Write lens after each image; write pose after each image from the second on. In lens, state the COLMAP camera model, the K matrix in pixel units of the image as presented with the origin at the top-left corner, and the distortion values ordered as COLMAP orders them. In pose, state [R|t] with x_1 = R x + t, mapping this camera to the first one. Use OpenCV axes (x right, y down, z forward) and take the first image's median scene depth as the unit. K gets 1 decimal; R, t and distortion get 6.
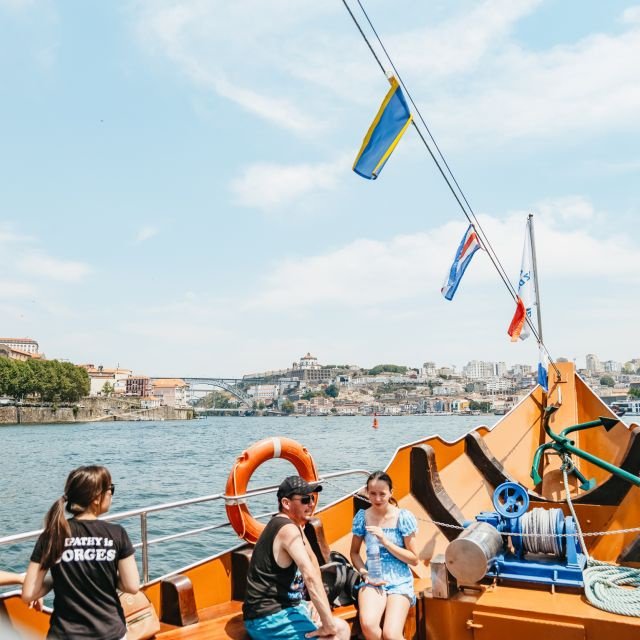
lens RADIAL K [[542.4, 0, 320.0], [0, 542.4, 320.0], [0, 0, 1]] dist [-0.046365, -0.000431]
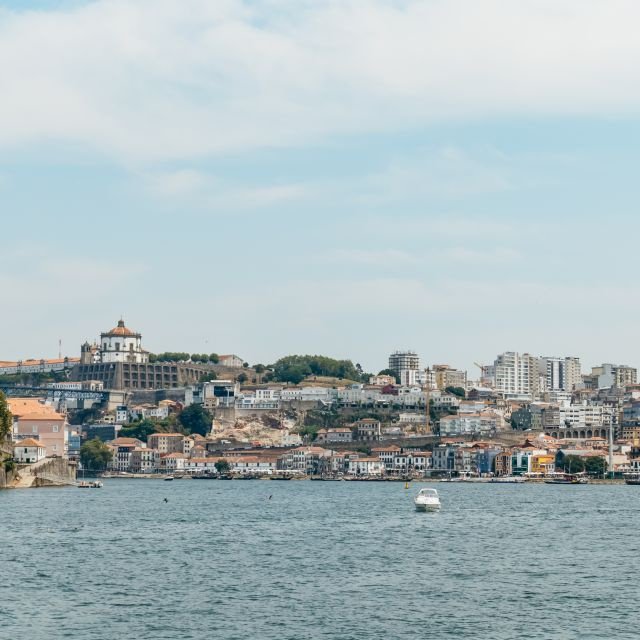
lens RADIAL K [[1547.9, 0, 320.0], [0, 1547.9, 320.0], [0, 0, 1]] dist [-0.042320, -0.154296]
pose [[0.978326, 0.036466, 0.203836, -0.129405], [-0.051558, 0.996268, 0.069226, -0.031218], [-0.200551, -0.078235, 0.976554, -0.171500]]
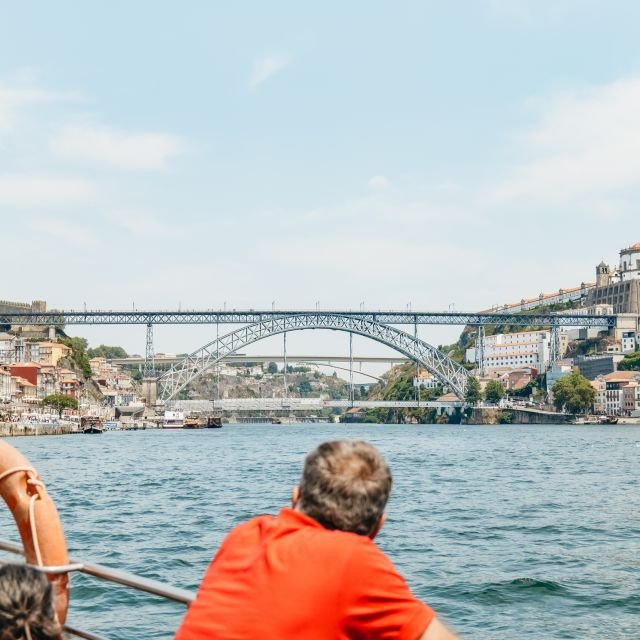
lens RADIAL K [[1129.5, 0, 320.0], [0, 1129.5, 320.0], [0, 0, 1]] dist [0.002195, -0.039706]
pose [[0.949634, -0.025760, -0.312302, 0.005460], [0.052414, 0.995633, 0.077253, 0.058194], [0.308948, -0.089731, 0.946837, 0.331965]]
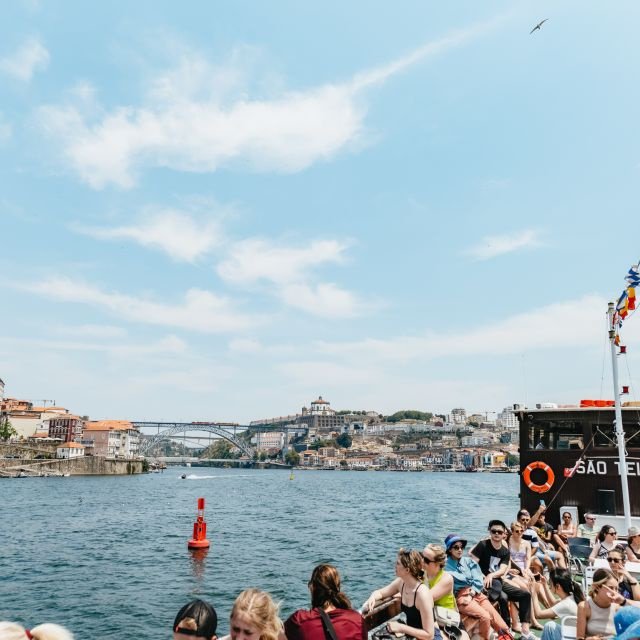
lens RADIAL K [[564.3, 0, 318.2], [0, 564.3, 328.8], [0, 0, 1]] dist [-0.027071, 0.012282]
pose [[0.998776, 0.001873, -0.049431, 0.024599], [-0.005119, 0.997832, -0.065620, 0.012696], [0.049201, 0.065793, 0.996620, 0.087586]]
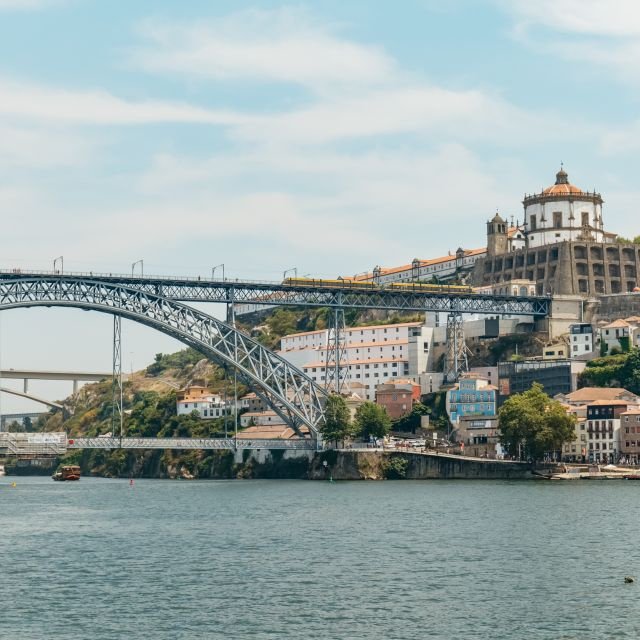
lens RADIAL K [[1547.9, 0, 320.0], [0, 1547.9, 320.0], [0, 0, 1]] dist [-0.042320, -0.154296]
pose [[0.998802, -0.005877, -0.048577, -0.099544], [0.009692, 0.996854, 0.078670, 0.081611], [0.047961, -0.079047, 0.995716, 0.473641]]
